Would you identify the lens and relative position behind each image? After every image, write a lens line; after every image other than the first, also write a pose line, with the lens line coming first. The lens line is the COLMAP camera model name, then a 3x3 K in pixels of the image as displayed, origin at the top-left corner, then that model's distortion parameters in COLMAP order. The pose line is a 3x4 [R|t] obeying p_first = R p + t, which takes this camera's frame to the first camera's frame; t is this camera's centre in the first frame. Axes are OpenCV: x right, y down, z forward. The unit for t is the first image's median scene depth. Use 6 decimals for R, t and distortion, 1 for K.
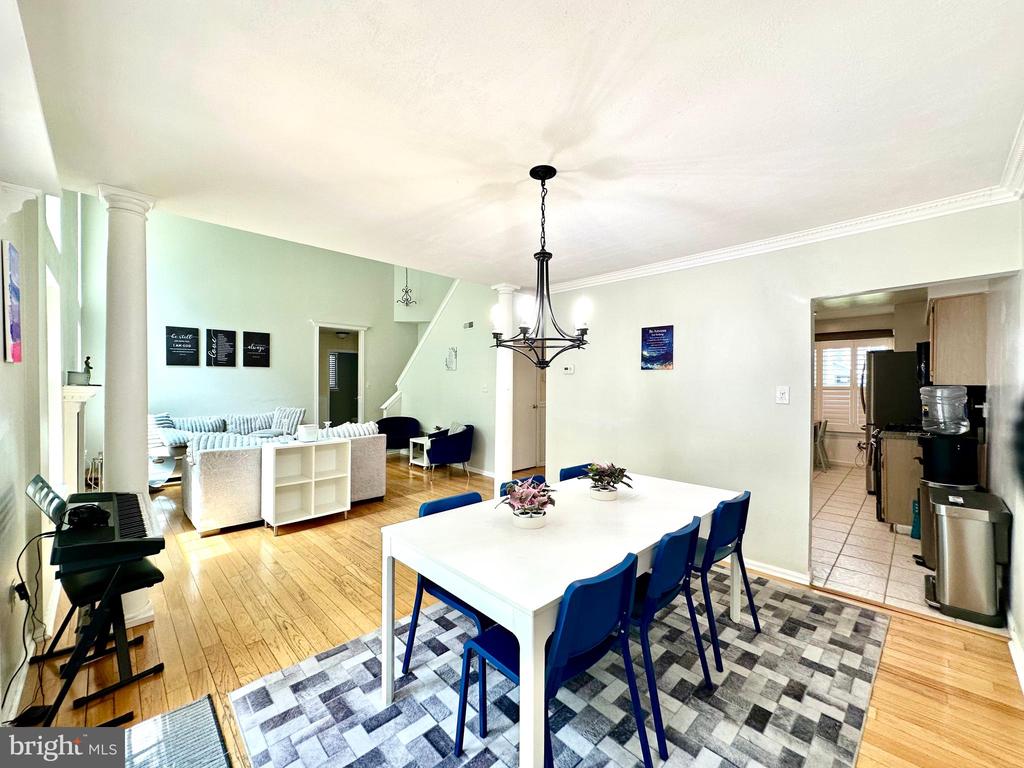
lens RADIAL K [[409.8, 0, 510.7], [0, 409.8, 380.8], [0, 0, 1]] dist [-0.005773, 0.001183]
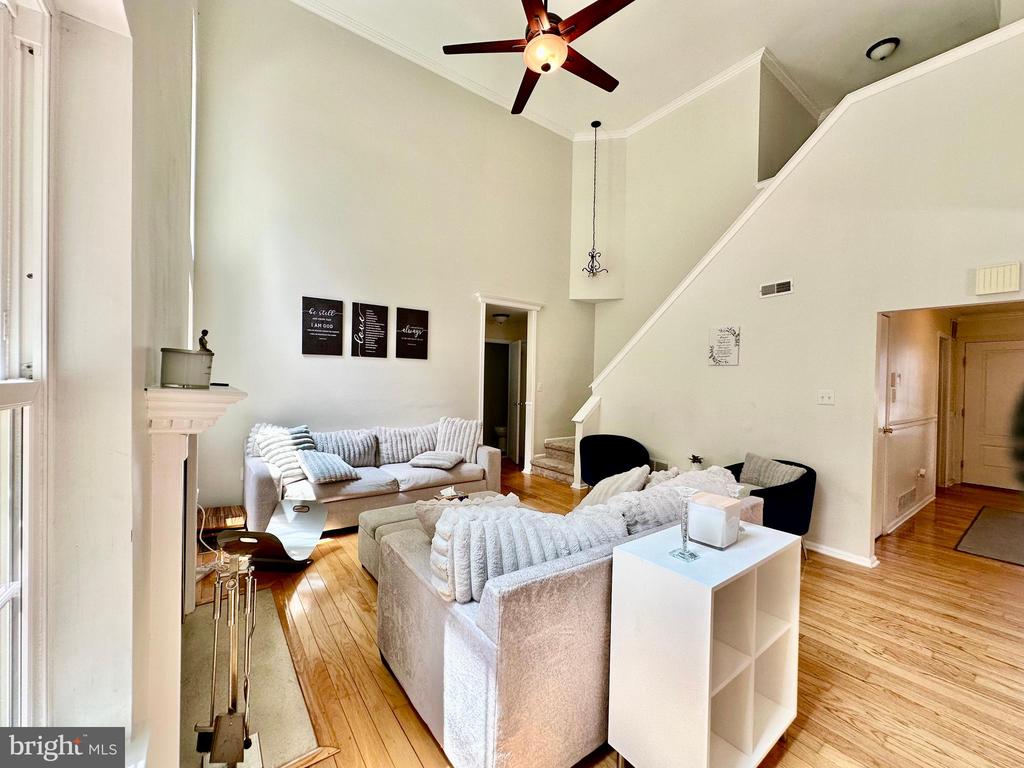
lens RADIAL K [[409.8, 0, 509.1], [0, 409.8, 382.6], [0, 0, 1]] dist [-0.005773, 0.001183]
pose [[0.988346, 0.015947, -0.151385, -0.376259], [-0.015158, 0.999865, 0.006364, -0.000024], [0.151466, -0.003995, 0.988454, 0.357065]]
